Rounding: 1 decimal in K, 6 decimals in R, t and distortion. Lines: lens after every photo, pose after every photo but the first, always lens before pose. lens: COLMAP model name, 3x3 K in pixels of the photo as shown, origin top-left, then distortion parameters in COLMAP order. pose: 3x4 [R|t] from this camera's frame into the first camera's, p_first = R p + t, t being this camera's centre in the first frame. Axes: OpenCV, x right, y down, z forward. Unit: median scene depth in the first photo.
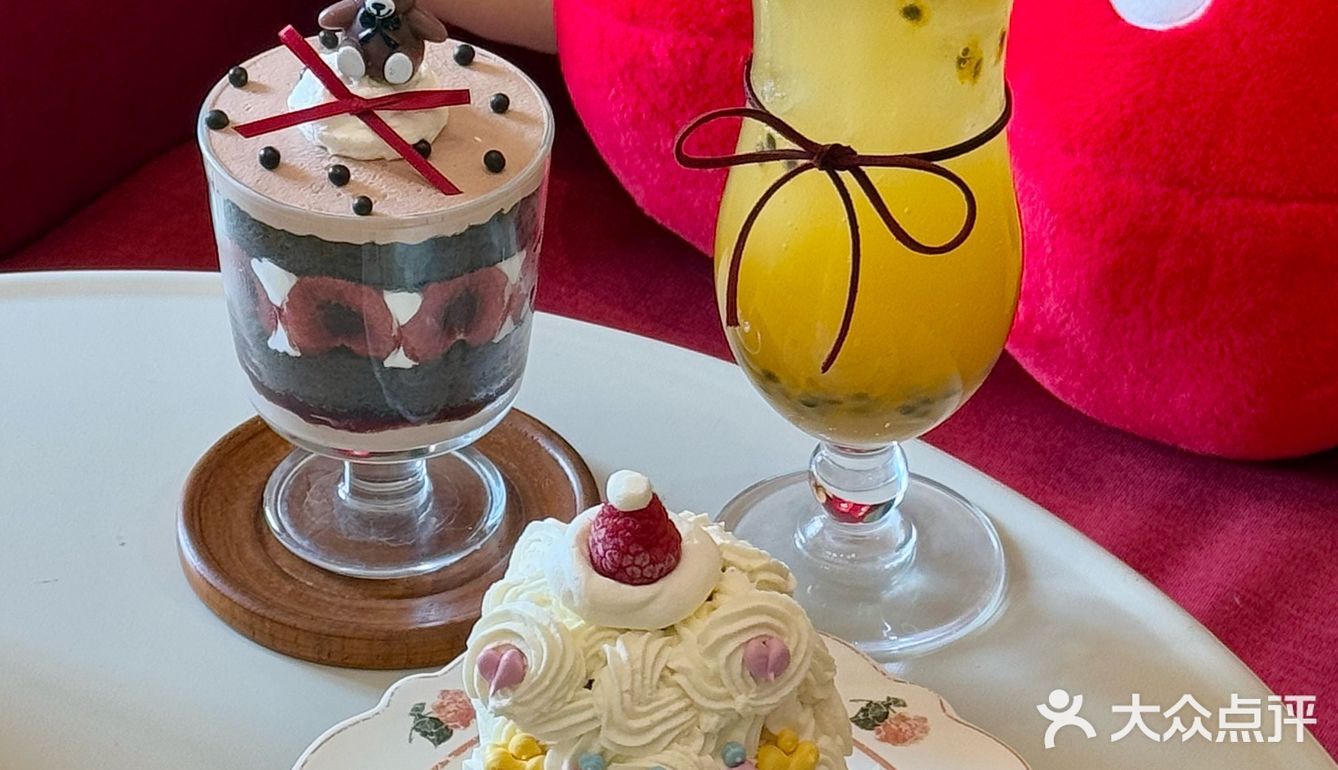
lens RADIAL K [[3755.8, 0, 664.6], [0, 3755.8, 383.9], [0, 0, 1]] dist [-0.028674, 0.000000]
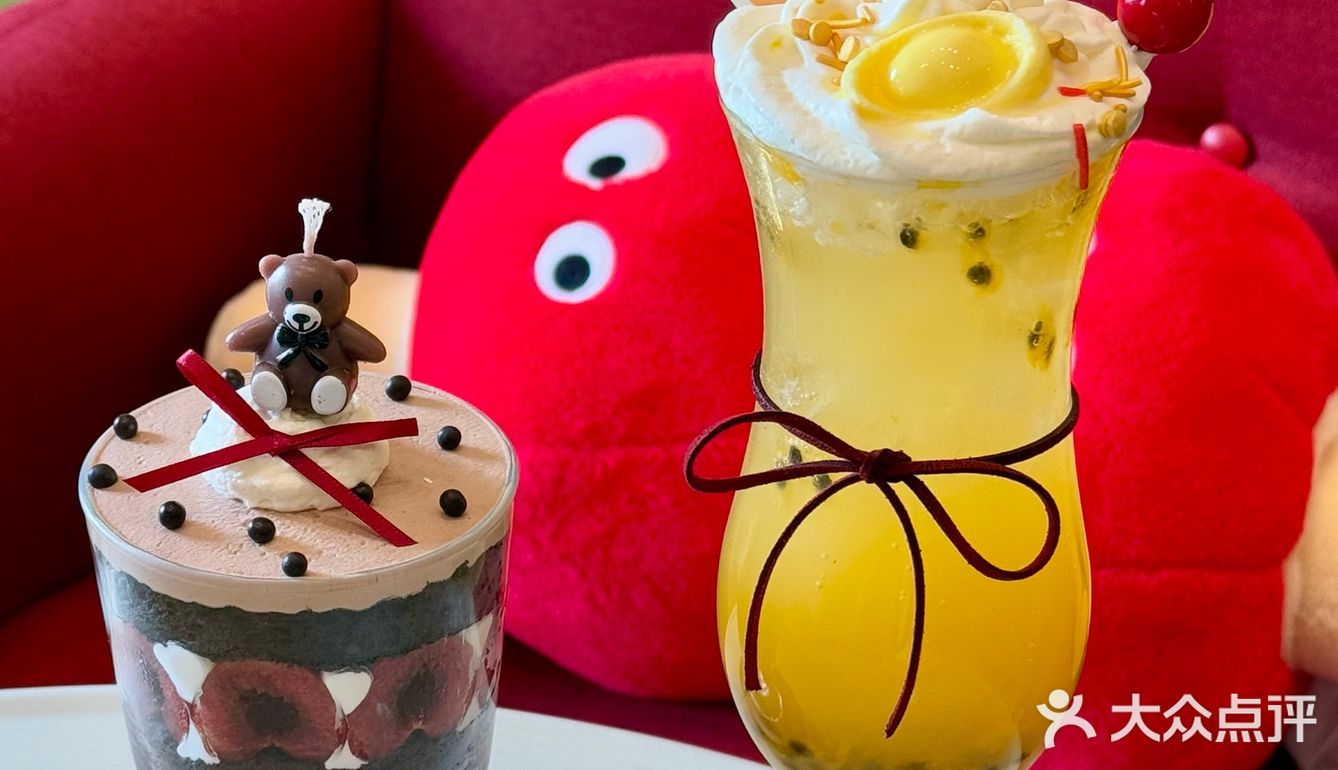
lens RADIAL K [[3112.5, 0, 670.0], [0, 3112.5, 391.5], [0, 0, 1]] dist [0.092903, 0.000000]
pose [[0.995665, -0.056286, 0.074050, -0.046918], [0.065452, 0.989634, -0.127830, 0.005754], [-0.066087, 0.132123, 0.989028, 0.328441]]
